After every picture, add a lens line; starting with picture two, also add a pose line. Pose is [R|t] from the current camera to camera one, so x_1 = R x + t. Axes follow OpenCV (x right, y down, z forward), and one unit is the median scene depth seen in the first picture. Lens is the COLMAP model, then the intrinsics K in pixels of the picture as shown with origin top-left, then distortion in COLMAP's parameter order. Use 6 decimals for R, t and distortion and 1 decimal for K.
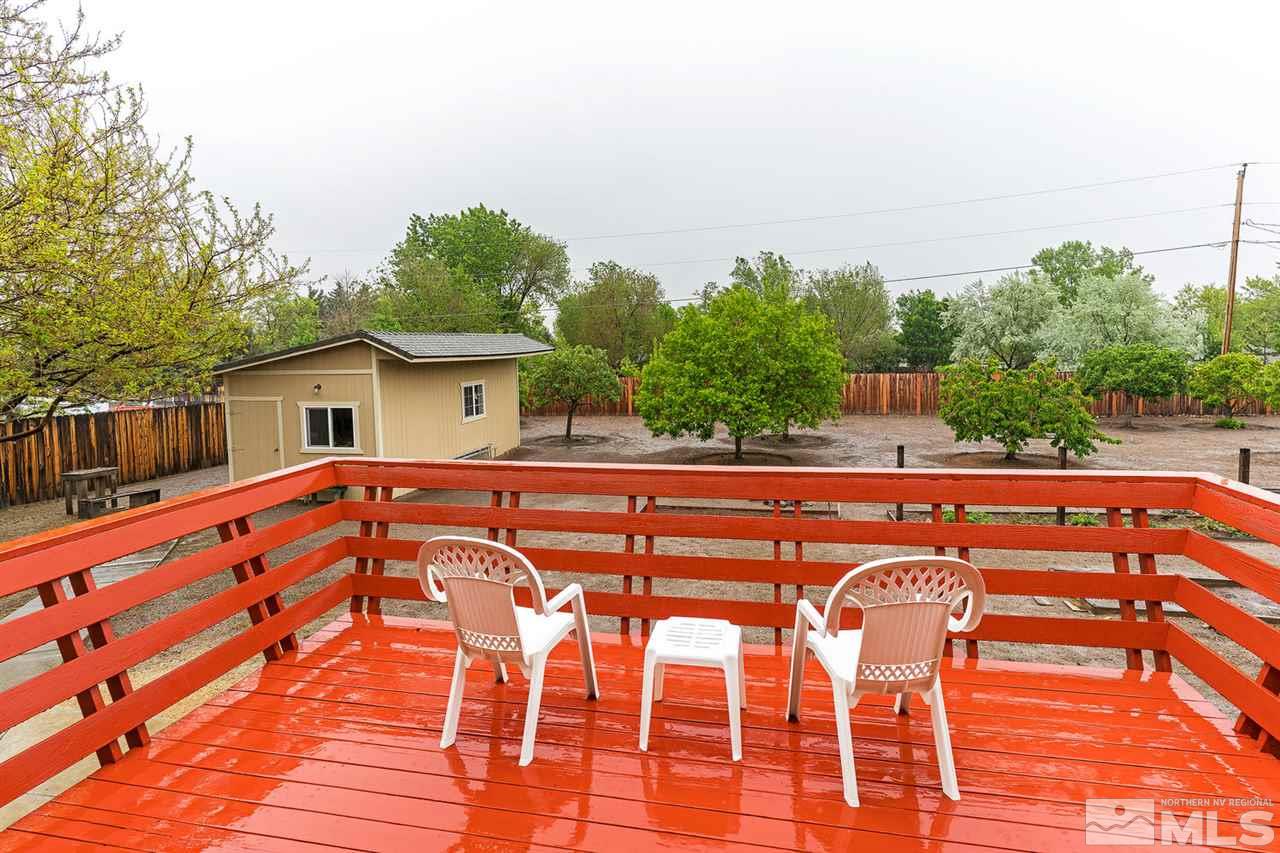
lens RADIAL K [[648.0, 0, 643.8], [0, 648.0, 414.1], [0, 0, 1]] dist [-0.001005, 0.000976]
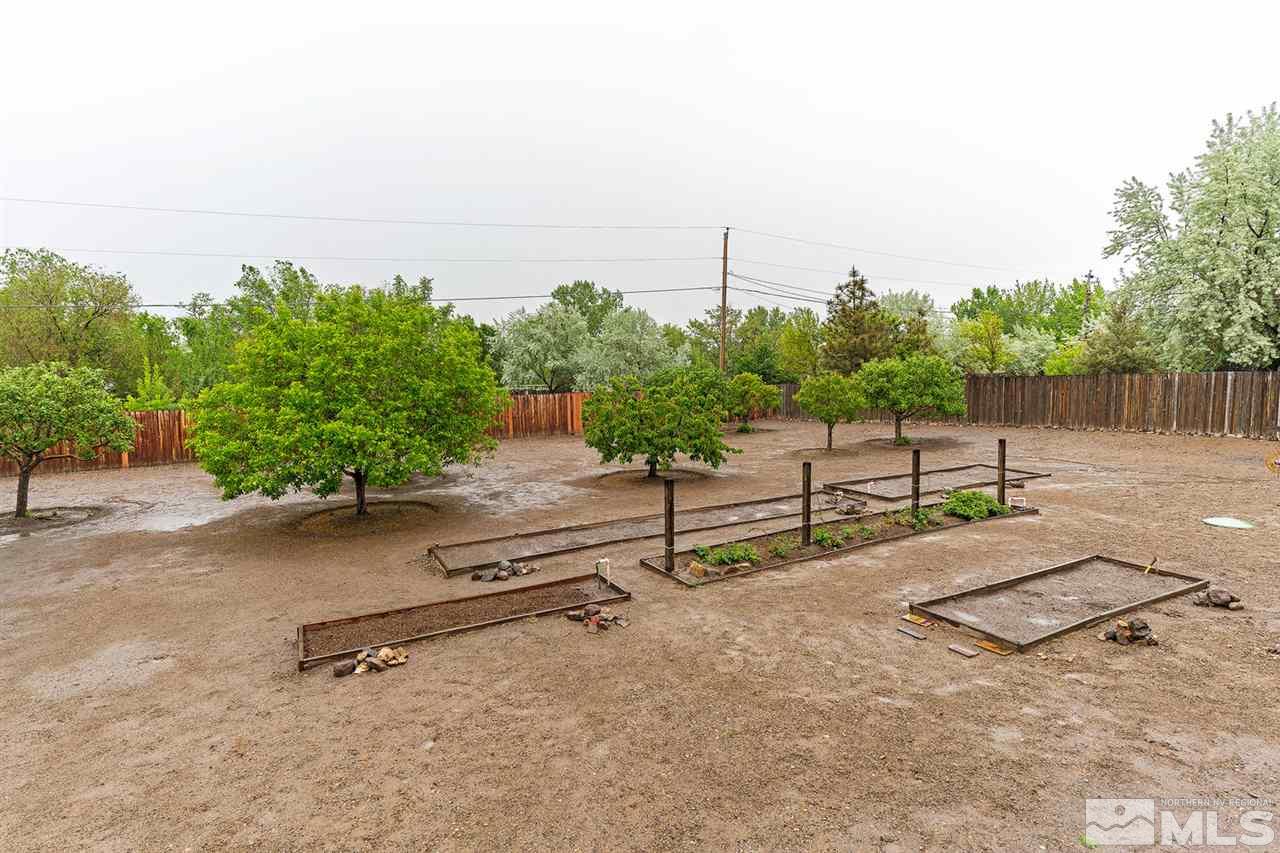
lens RADIAL K [[648.0, 0, 643.8], [0, 648.0, 414.1], [0, 0, 1]] dist [-0.001005, 0.000976]
pose [[0.760010, -0.043150, 0.648478, -0.030392], [0.068551, 0.997550, -0.013963, -0.004621], [-0.646287, 0.055066, 0.761105, 0.079371]]
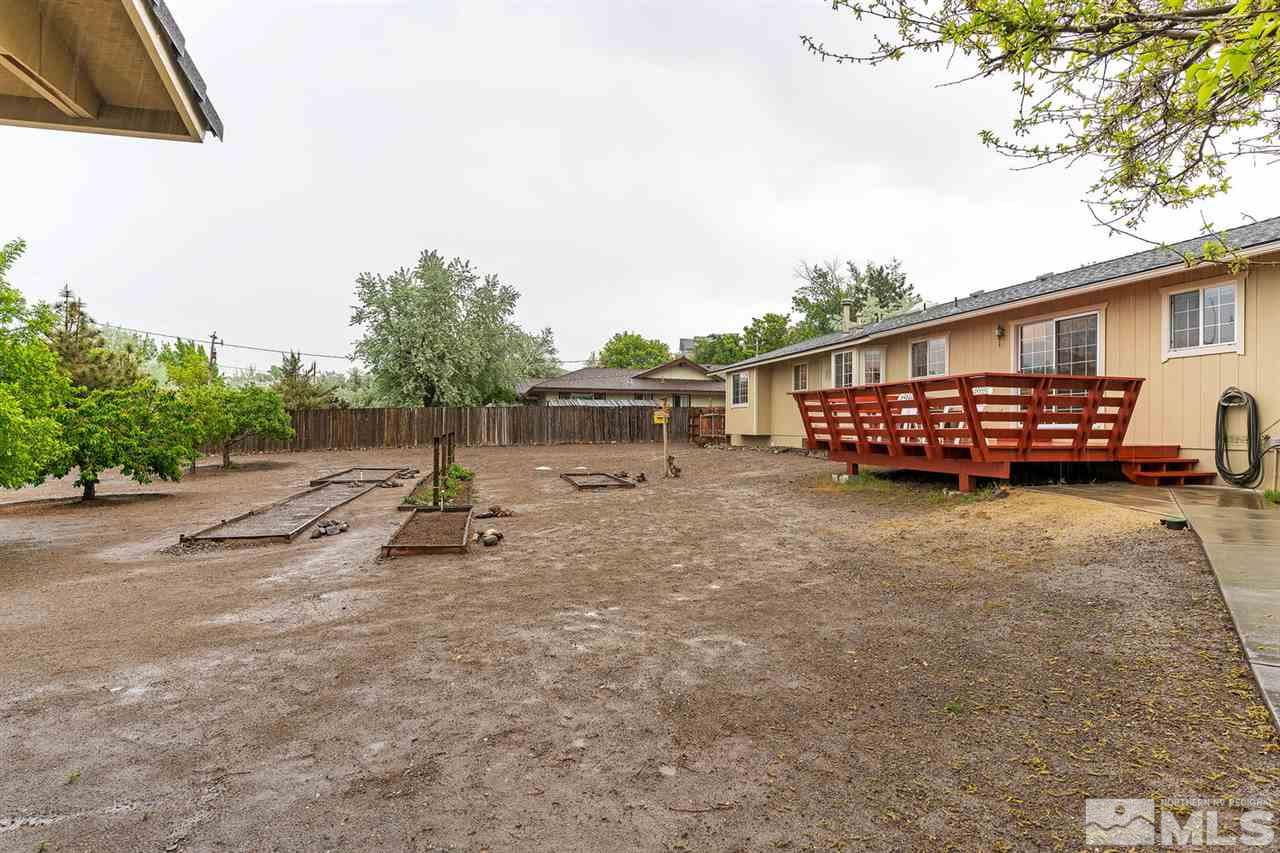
lens RADIAL K [[603.9, 0, 640.0], [0, 603.9, 426.5], [0, 0, 1]] dist [-0.000813, 0.000044]
pose [[-0.392648, 0.003975, 0.919680, -0.139233], [0.095637, 0.994746, 0.036531, 0.005034], [-0.914703, 0.102299, -0.390965, 0.215551]]
